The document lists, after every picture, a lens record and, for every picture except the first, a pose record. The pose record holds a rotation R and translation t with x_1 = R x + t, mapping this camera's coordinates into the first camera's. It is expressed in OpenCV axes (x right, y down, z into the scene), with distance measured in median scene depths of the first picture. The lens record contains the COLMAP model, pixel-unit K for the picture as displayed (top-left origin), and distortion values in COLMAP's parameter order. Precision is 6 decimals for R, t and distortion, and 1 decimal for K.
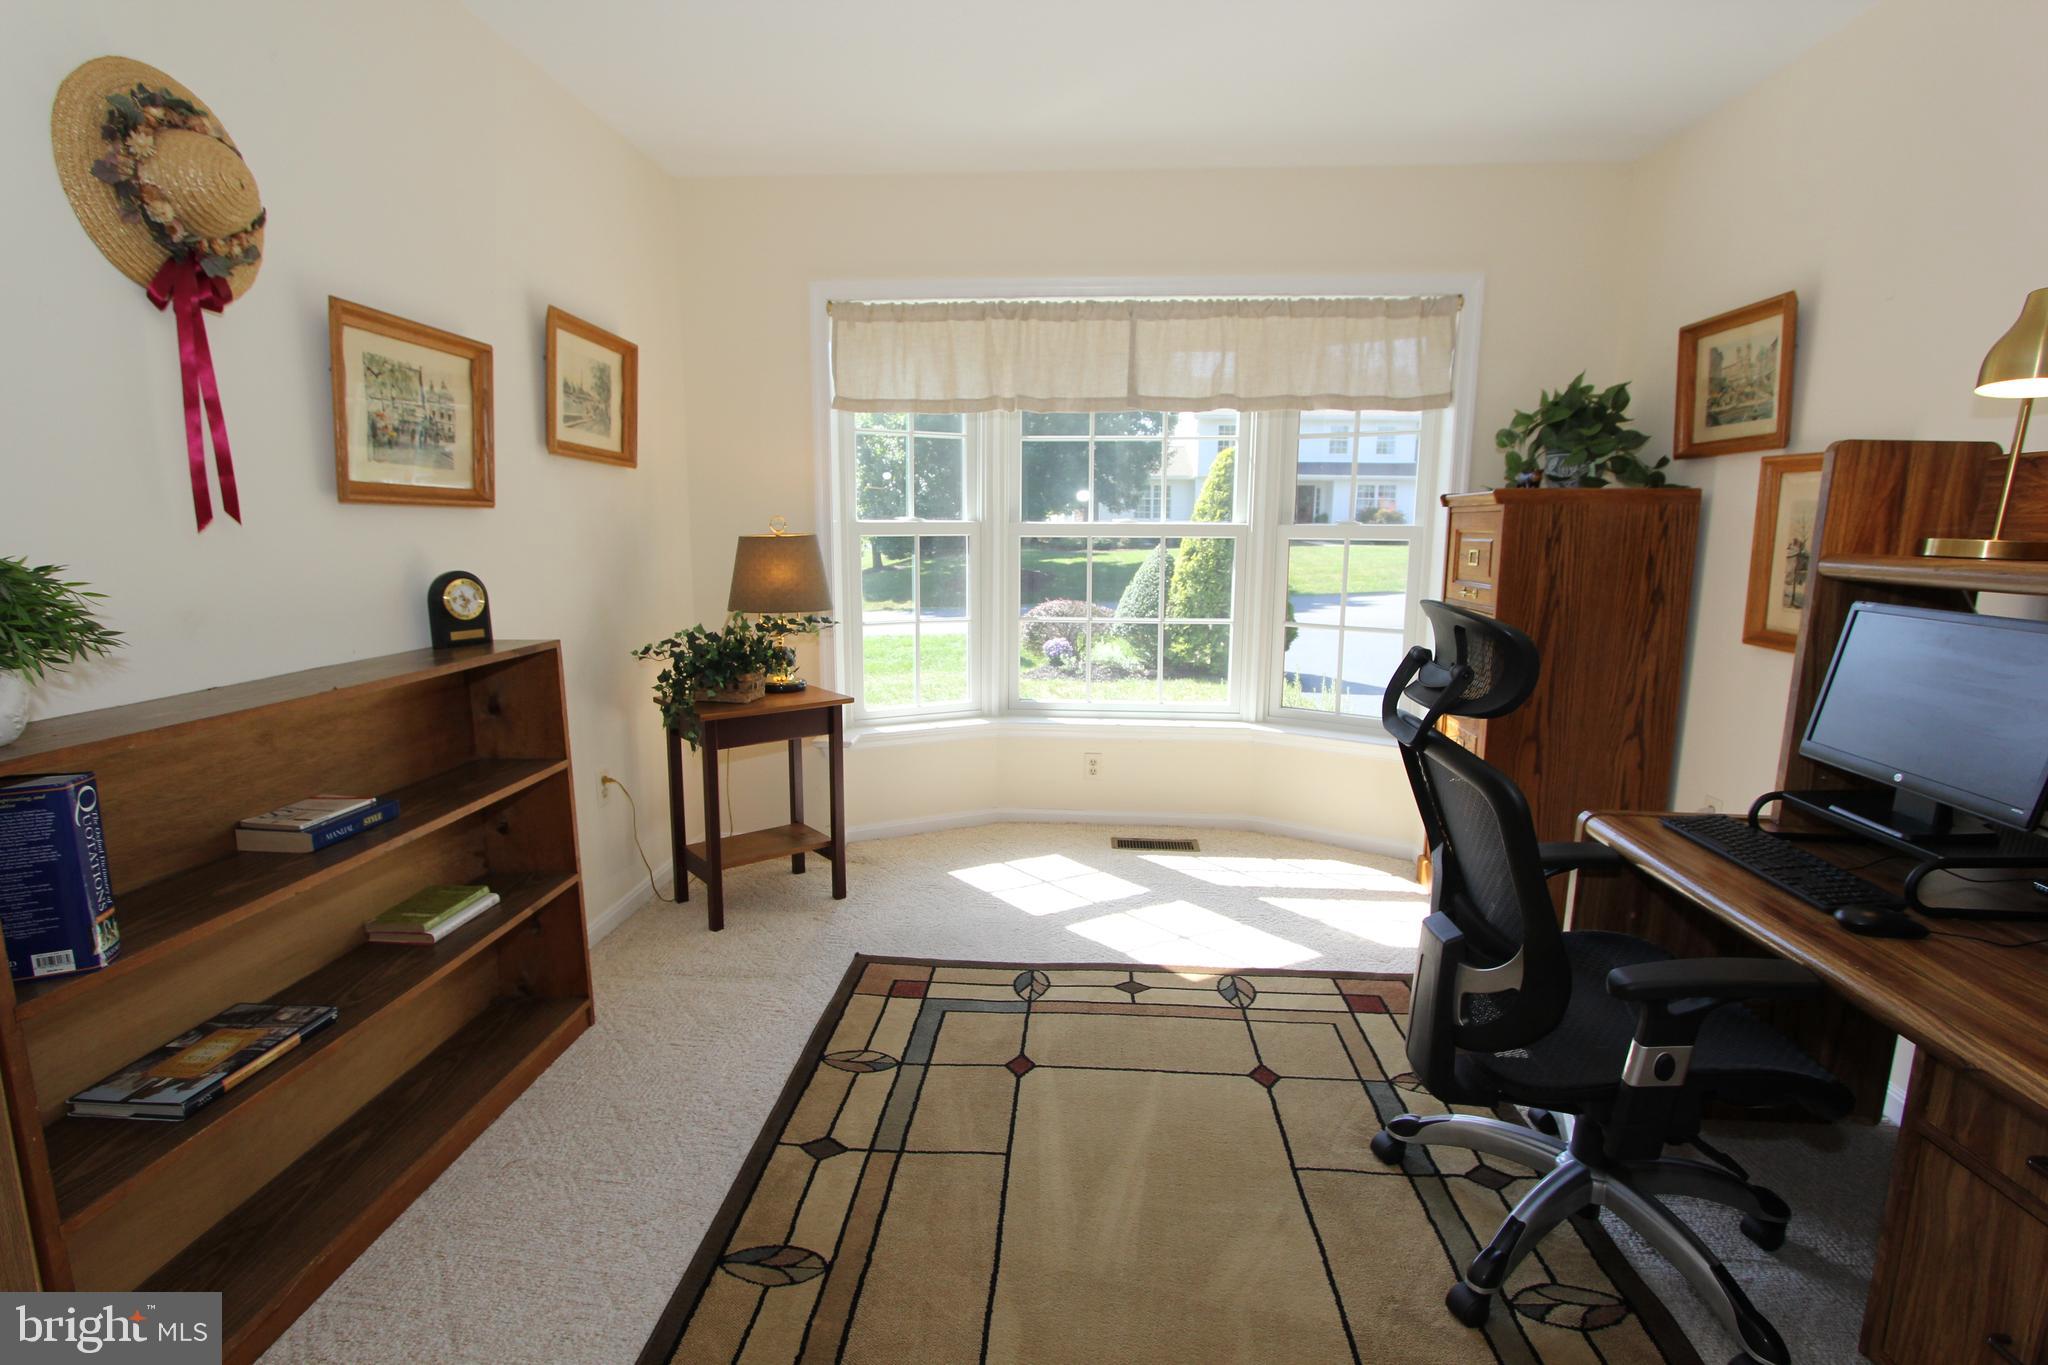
lens RADIAL K [[951.5, 0, 1011.3], [0, 951.5, 683.2], [0, 0, 1]] dist [-0.024817, 0.006724]
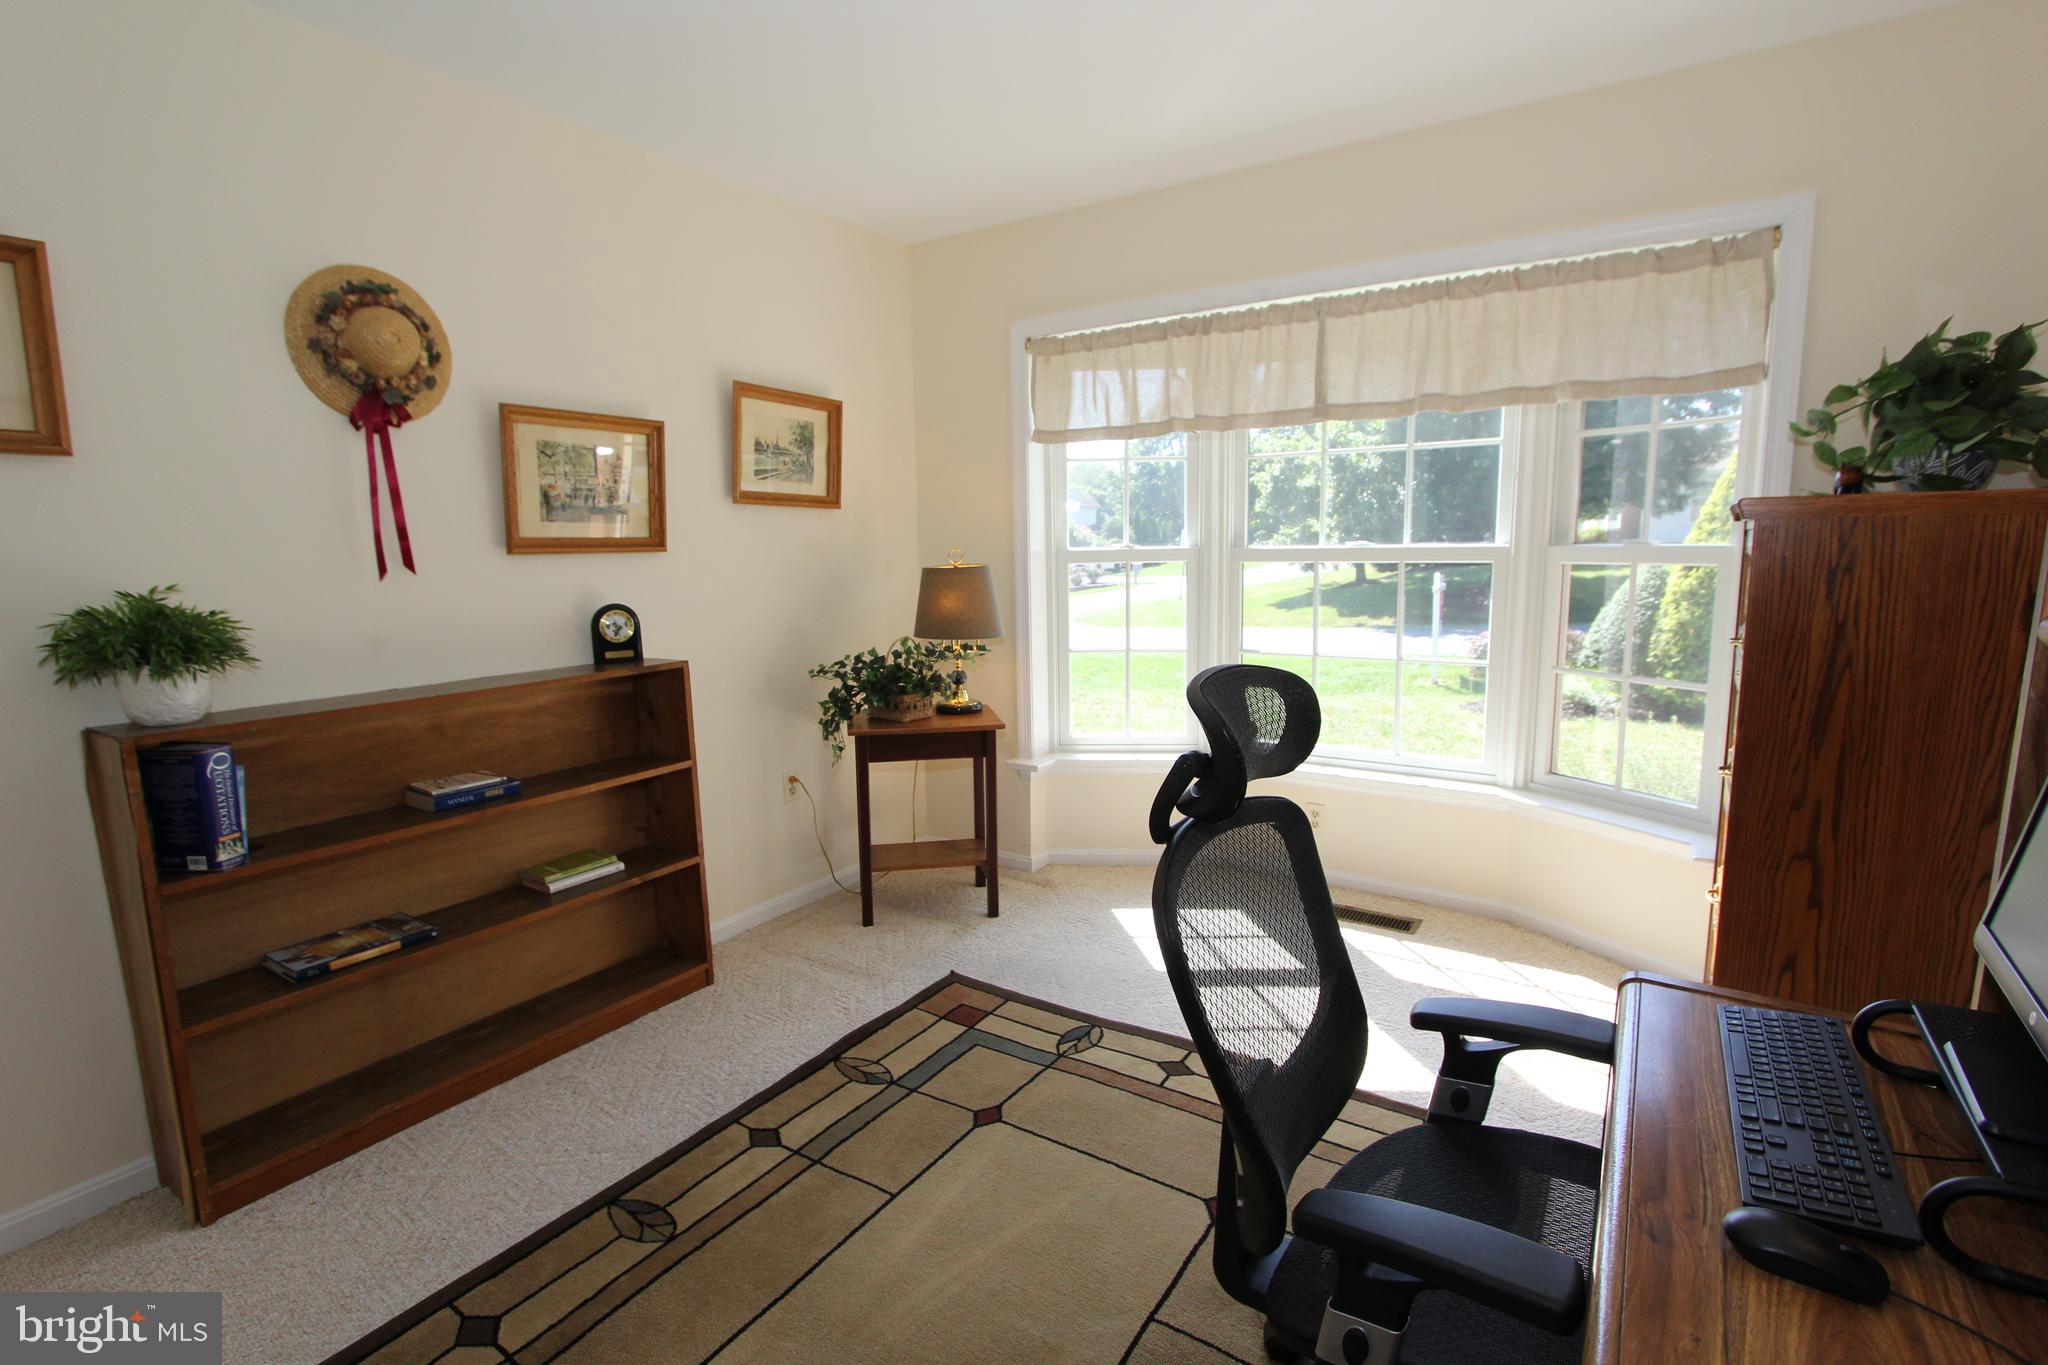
lens RADIAL K [[951.5, 0, 1016.1], [0, 951.5, 682.2], [0, 0, 1]] dist [-0.024817, 0.006724]
pose [[0.870841, 0.052729, -0.488729, 0.389115], [-0.058949, 0.998257, 0.002664, -0.037516], [0.488018, 0.026490, 0.872431, 0.120782]]
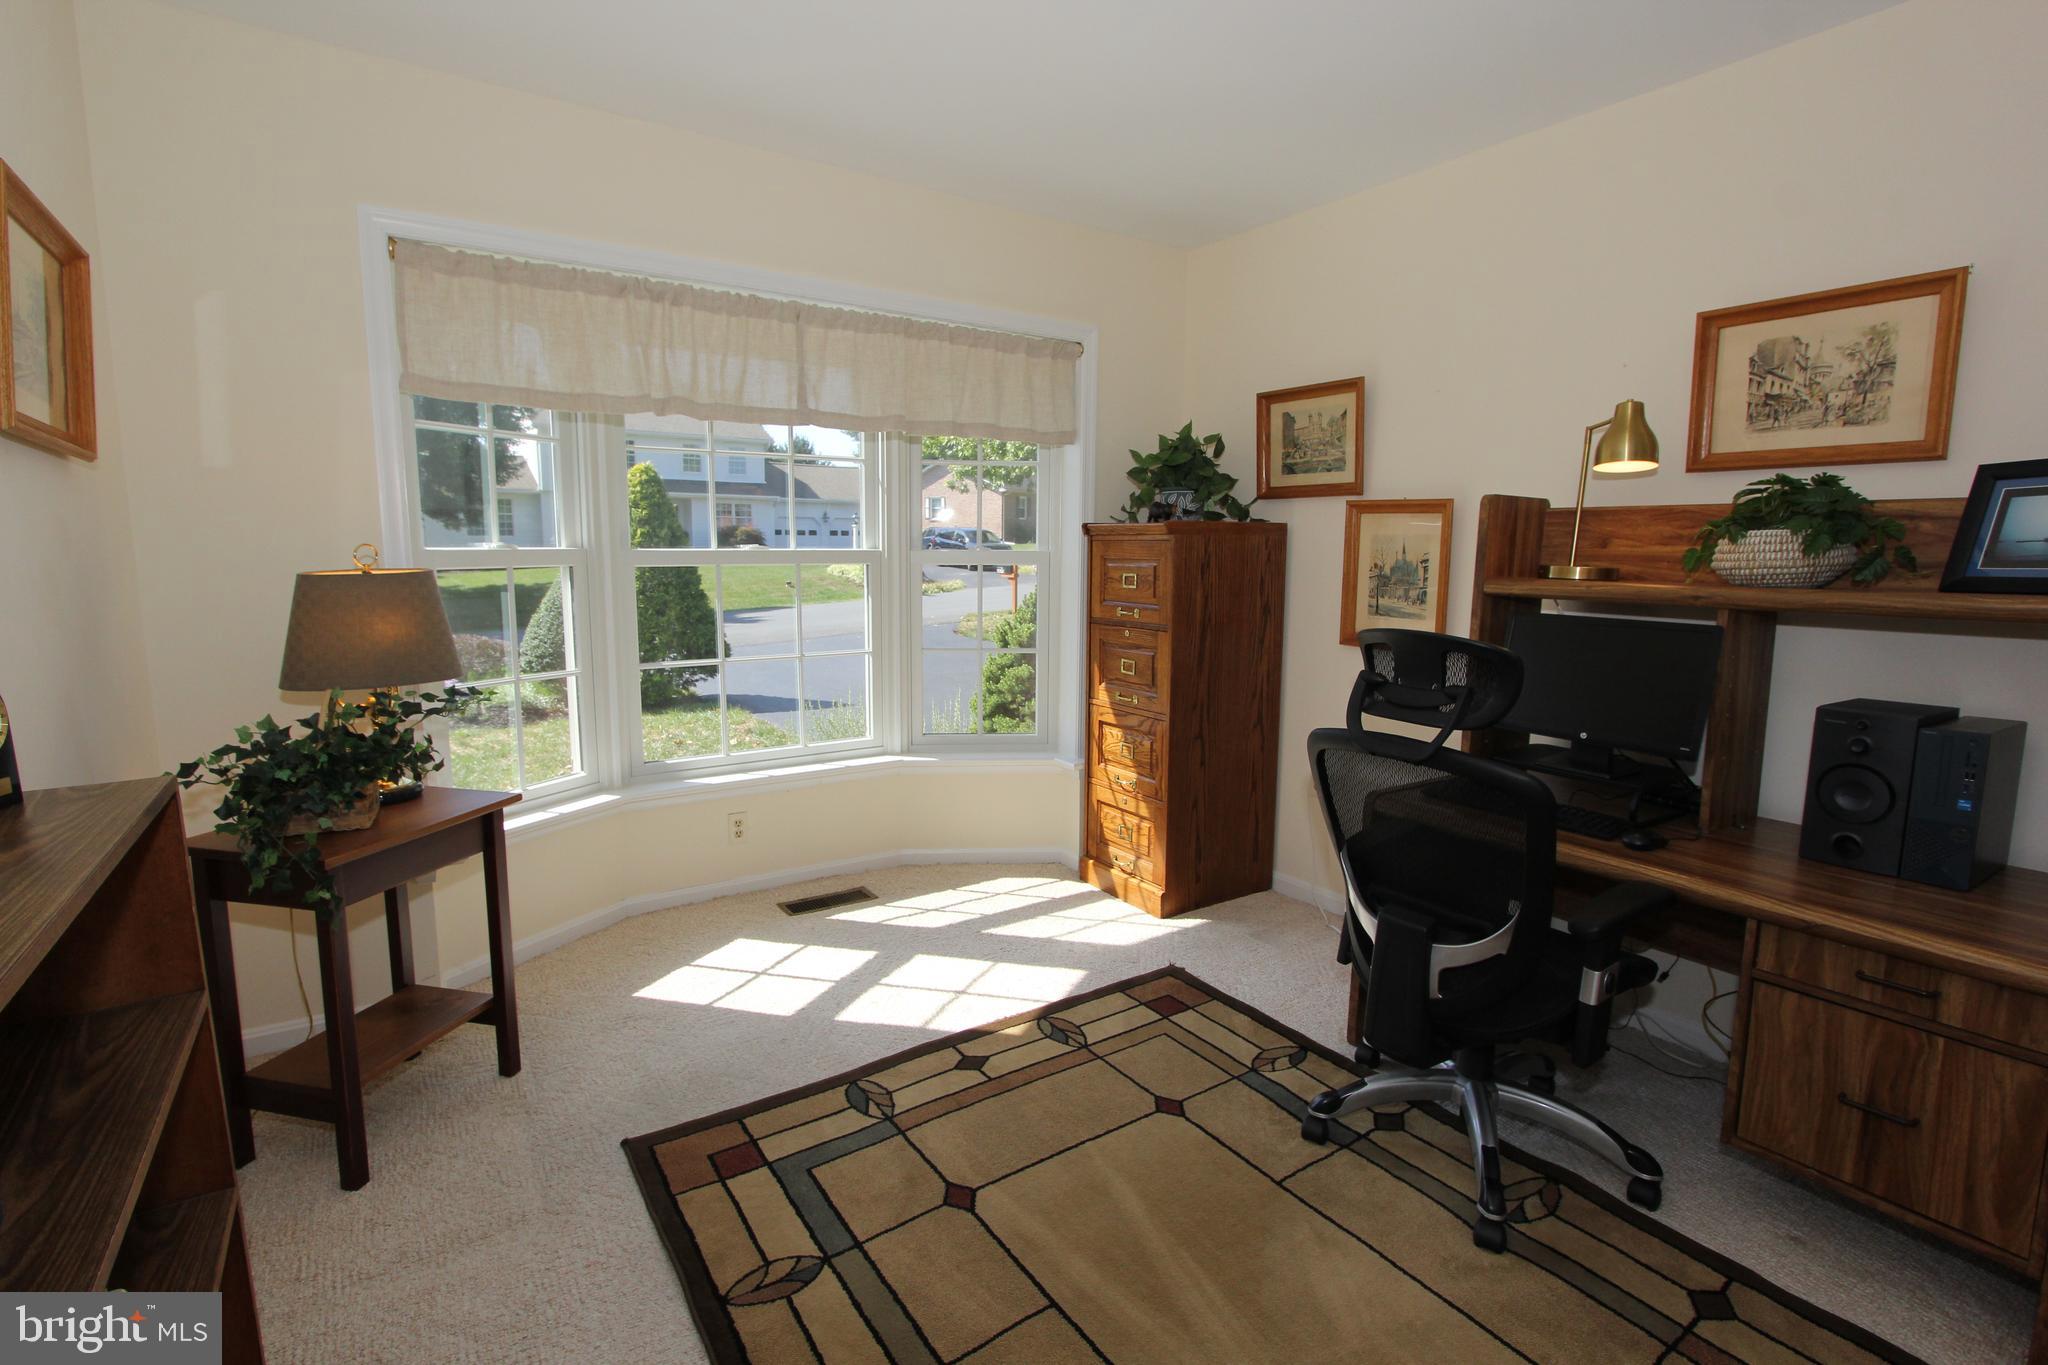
lens RADIAL K [[951.5, 0, 1008.0], [0, 951.5, 680.4], [0, 0, 1]] dist [-0.024817, 0.006724]
pose [[0.787027, -0.085309, 0.610992, -0.344654], [0.097771, 0.995124, 0.013002, -0.049268], [-0.609122, 0.049504, 0.791530, 0.225971]]
